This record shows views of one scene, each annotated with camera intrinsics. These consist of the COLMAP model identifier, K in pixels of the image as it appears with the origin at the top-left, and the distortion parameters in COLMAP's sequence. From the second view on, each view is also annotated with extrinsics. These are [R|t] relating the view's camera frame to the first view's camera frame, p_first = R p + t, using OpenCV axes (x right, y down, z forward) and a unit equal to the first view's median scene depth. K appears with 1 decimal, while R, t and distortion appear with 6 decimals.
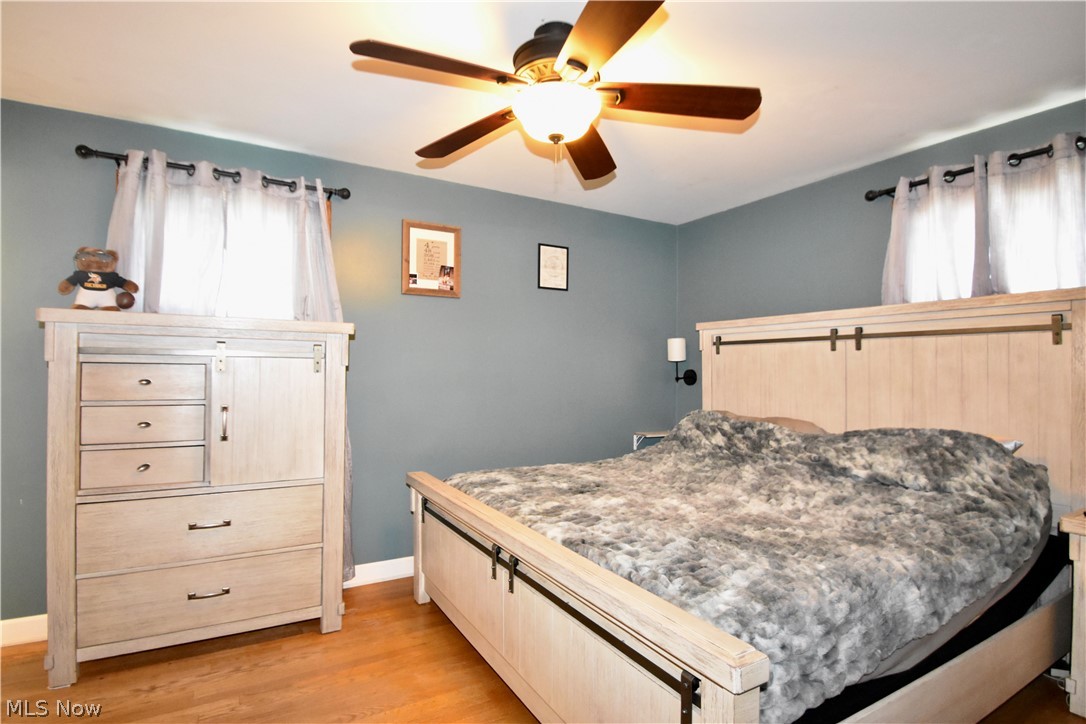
lens RADIAL K [[547.1, 0, 540.2], [0, 547.1, 364.6], [0, 0, 1]] dist [0.002081, -0.007519]
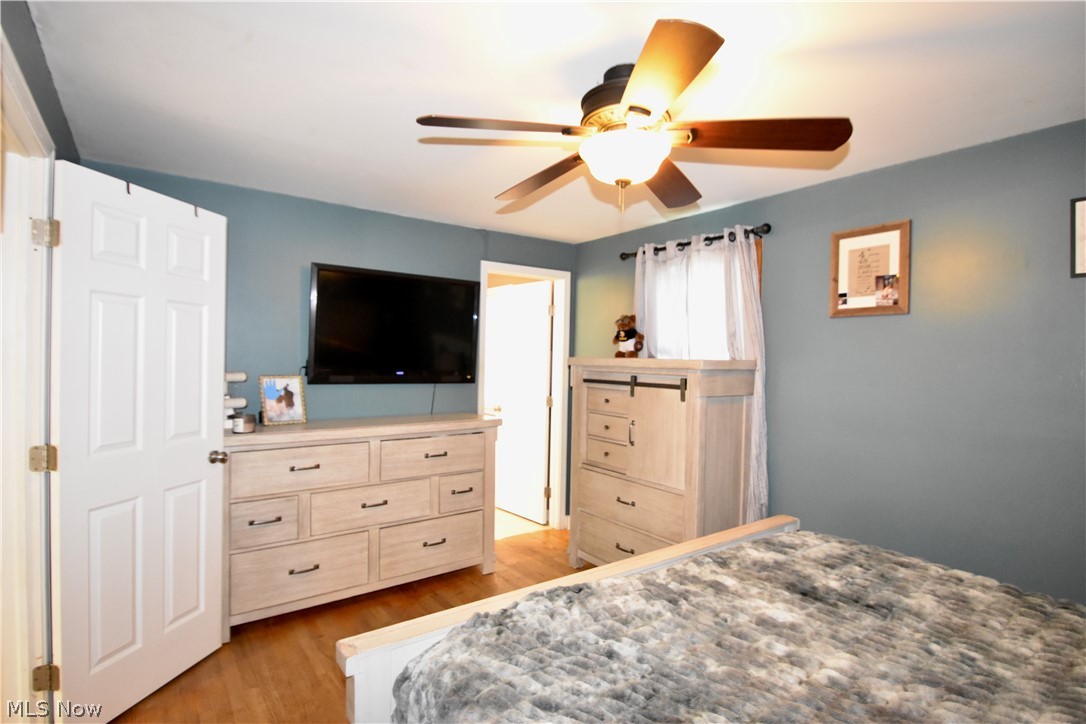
lens RADIAL K [[547.1, 0, 539.8], [0, 547.1, 361.3], [0, 0, 1]] dist [0.002081, -0.007519]
pose [[0.100288, 0.001460, -0.994957, 0.583636], [0.000446, 0.999999, 0.001512, -0.059469], [0.994958, -0.000595, 0.100287, 0.438185]]
